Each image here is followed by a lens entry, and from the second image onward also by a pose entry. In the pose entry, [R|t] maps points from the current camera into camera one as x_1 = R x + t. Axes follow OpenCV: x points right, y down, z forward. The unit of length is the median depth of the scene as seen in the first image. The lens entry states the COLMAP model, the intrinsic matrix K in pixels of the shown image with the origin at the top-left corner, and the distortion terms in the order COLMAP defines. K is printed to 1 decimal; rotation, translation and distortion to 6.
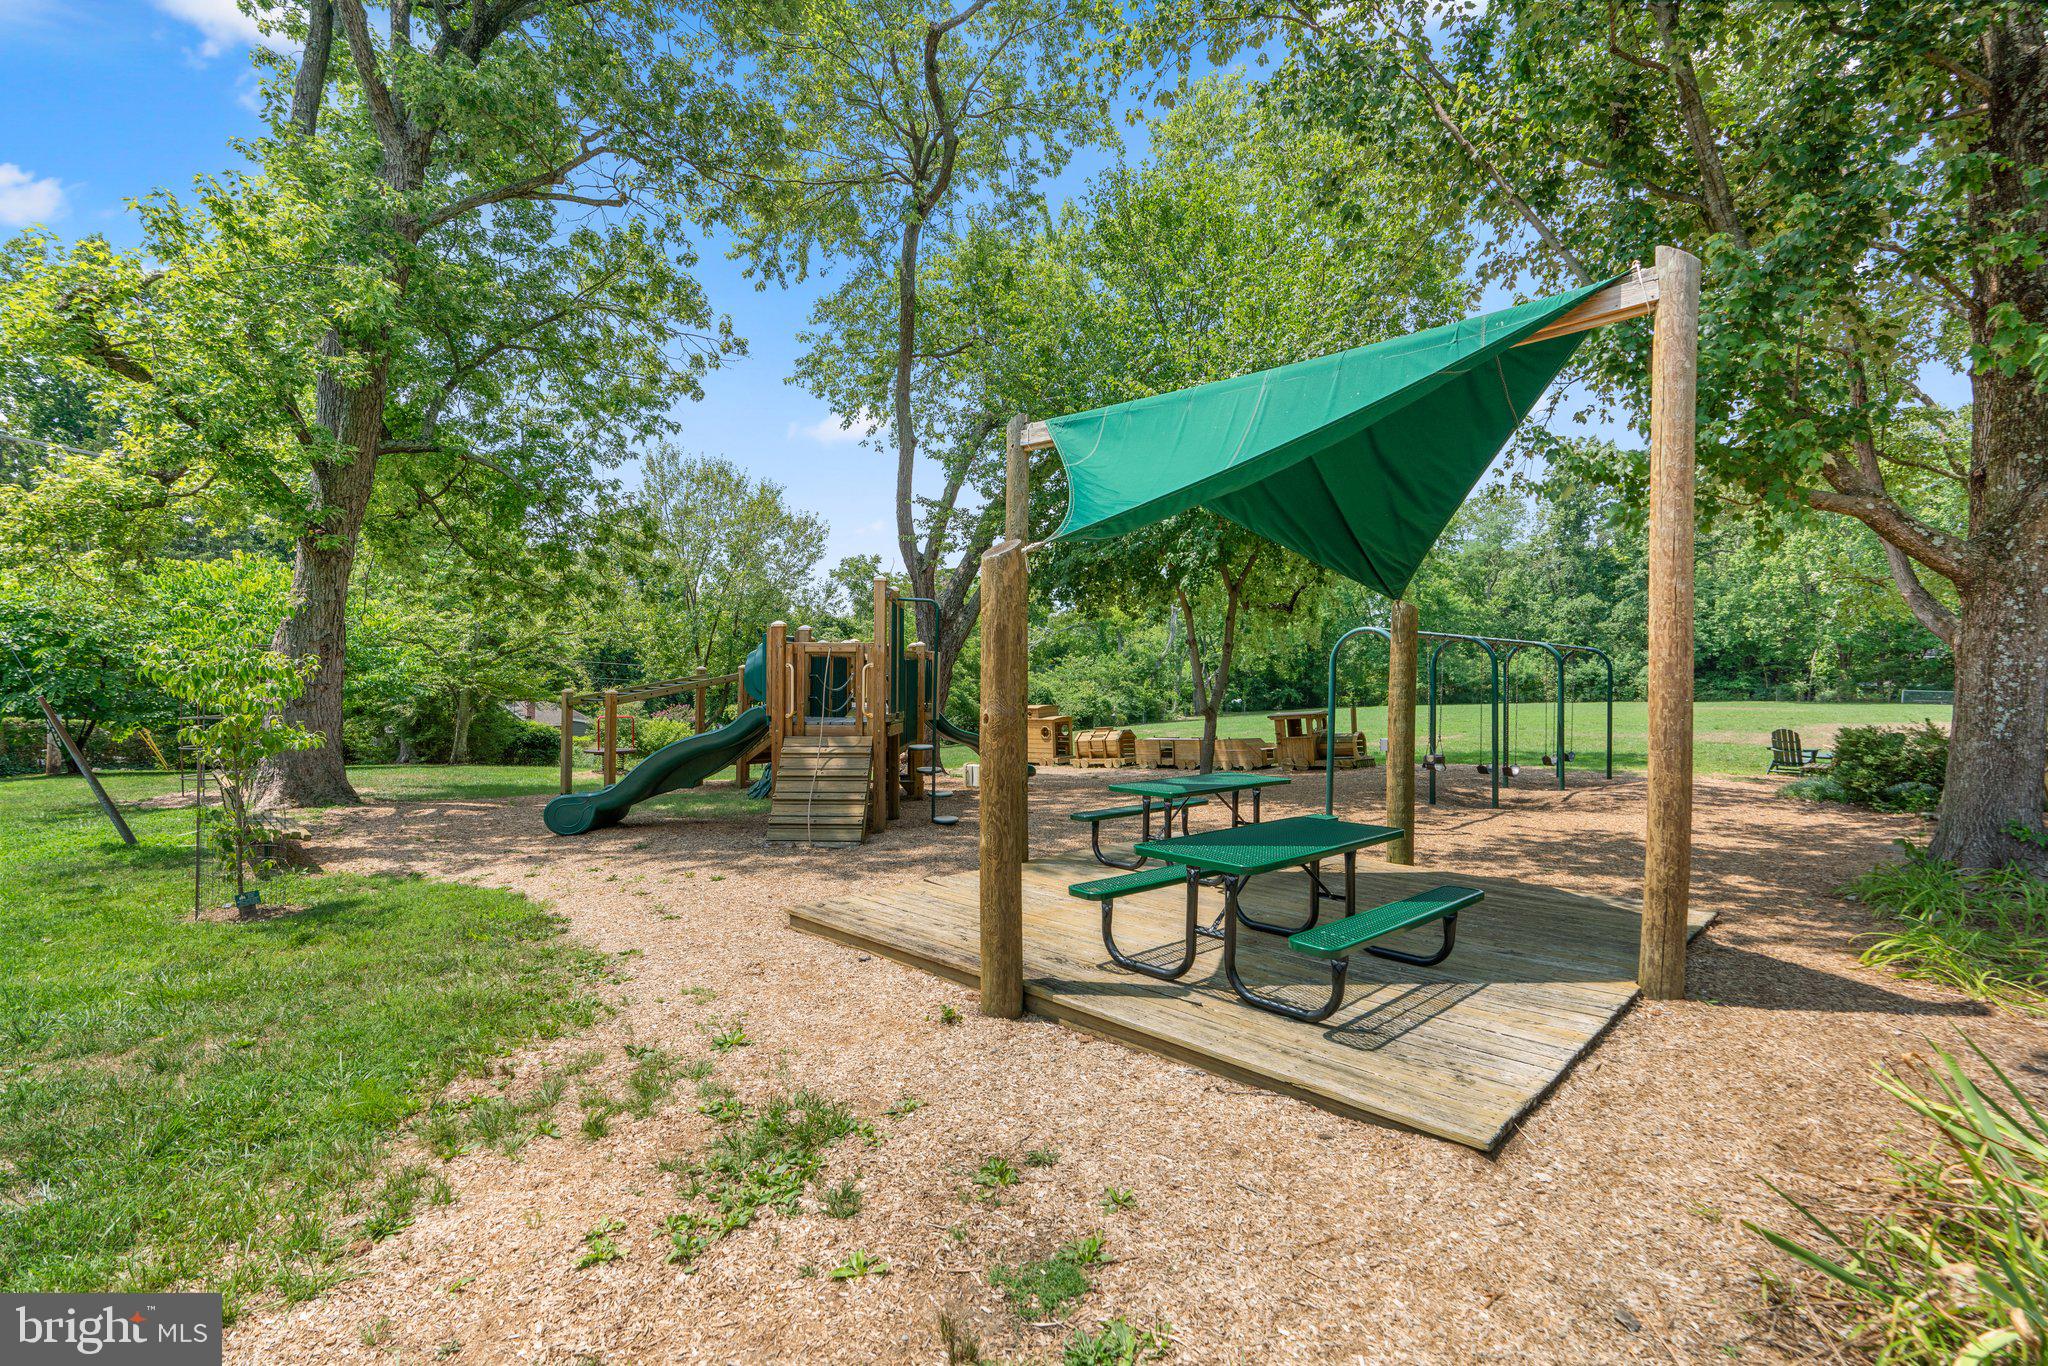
lens RADIAL K [[933.0, 0, 1014.5], [0, 933.0, 674.9], [0, 0, 1]] dist [0.003588, 0.000265]
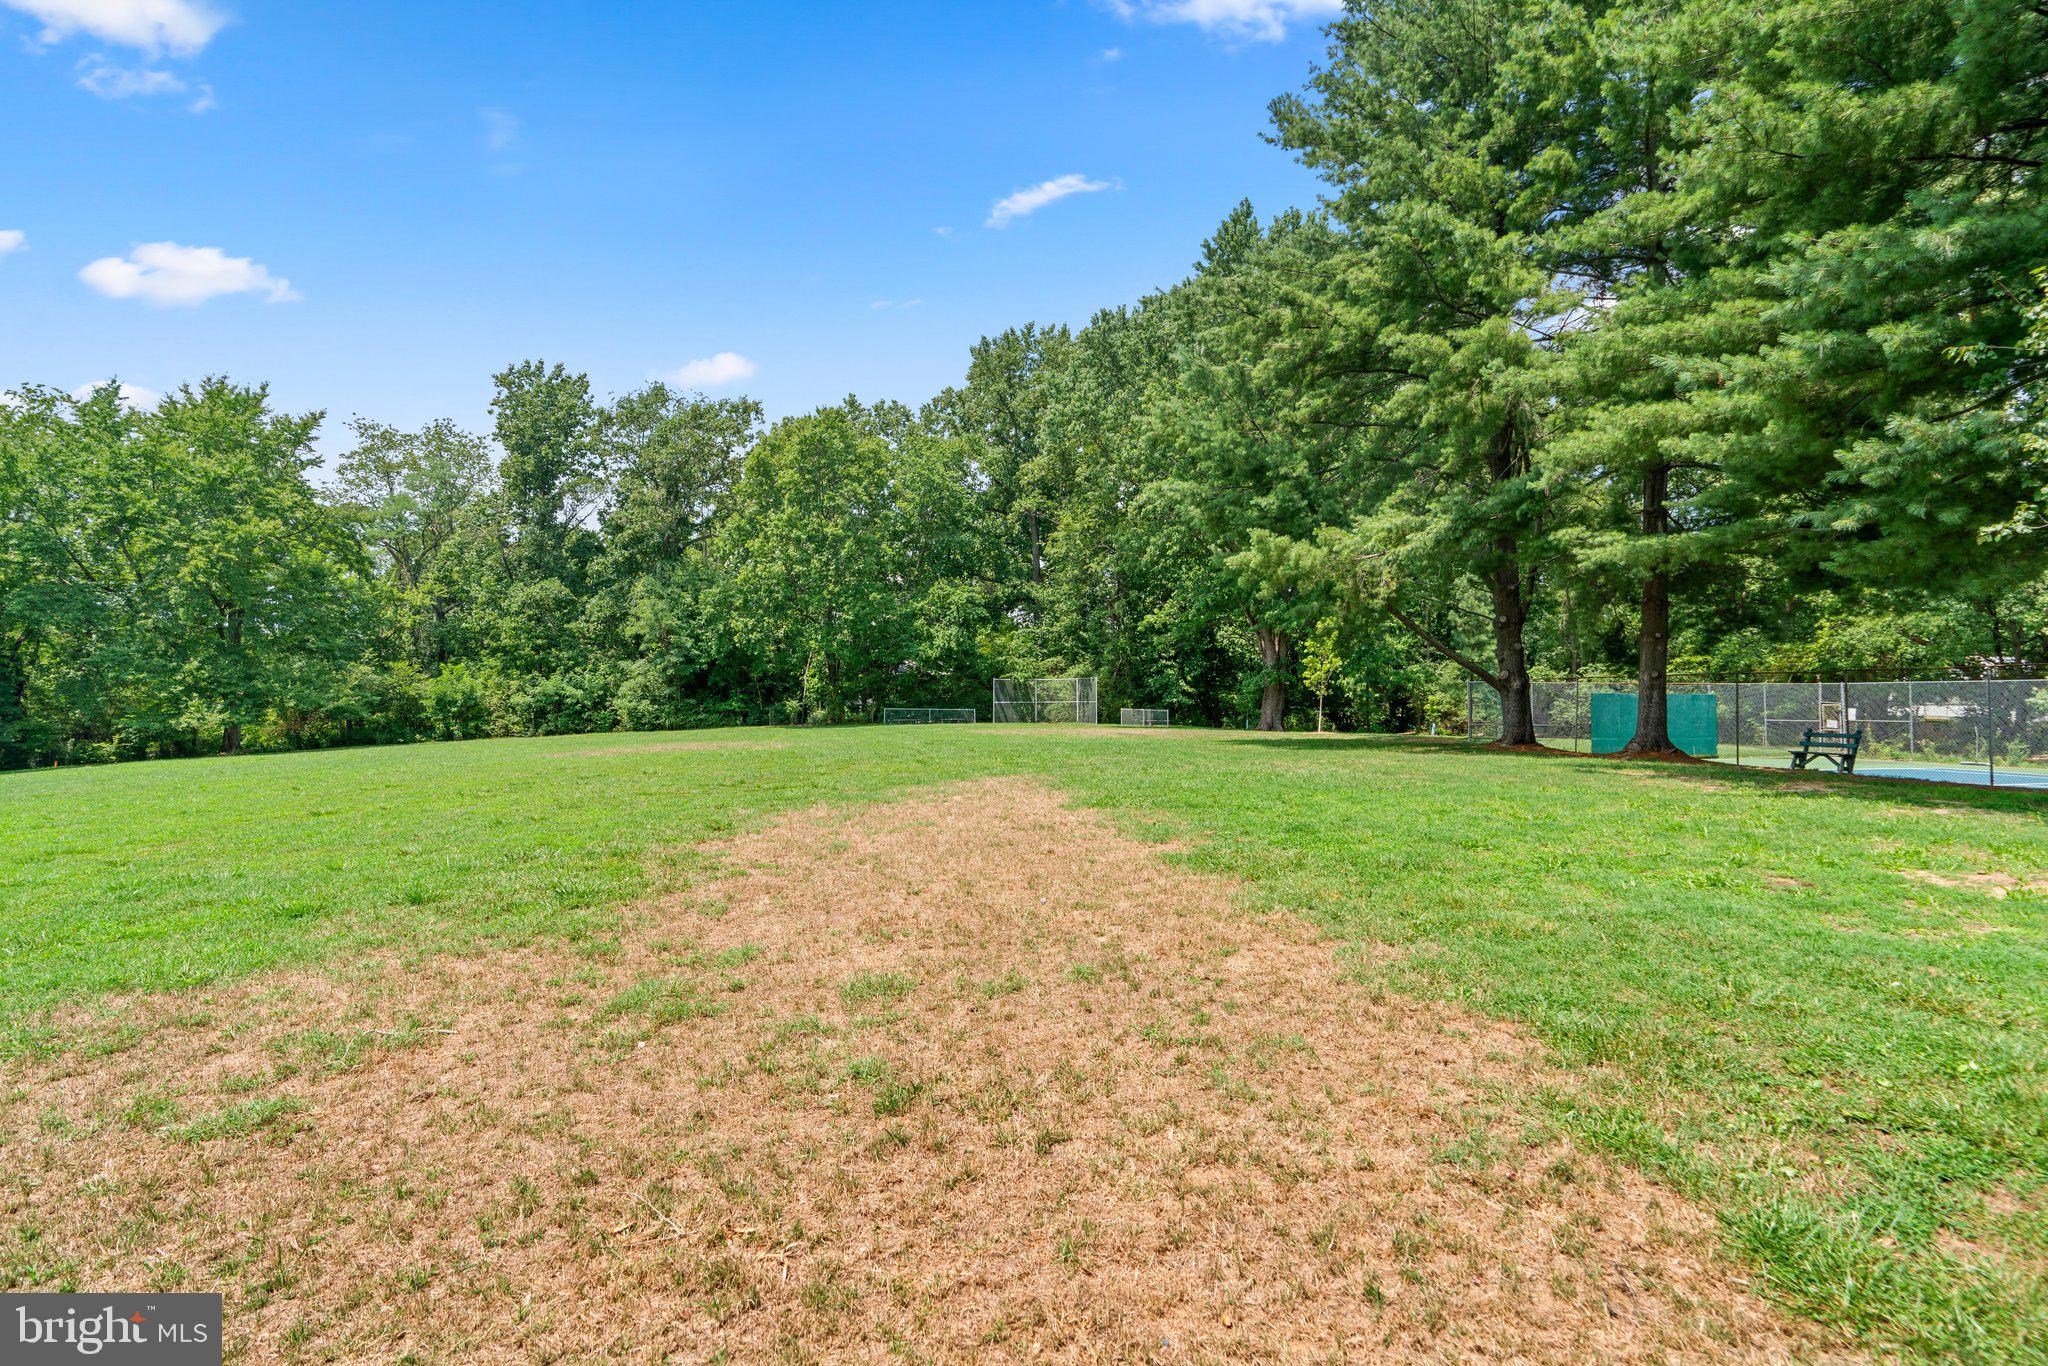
lens RADIAL K [[933.0, 0, 1021.4], [0, 933.0, 687.1], [0, 0, 1]] dist [0.003588, 0.000265]
pose [[0.618587, -0.001541, 0.785715, 0.312109], [0.013549, 0.999870, -0.008706, 0.004813], [-0.785600, 0.016031, 0.618527, 0.326666]]
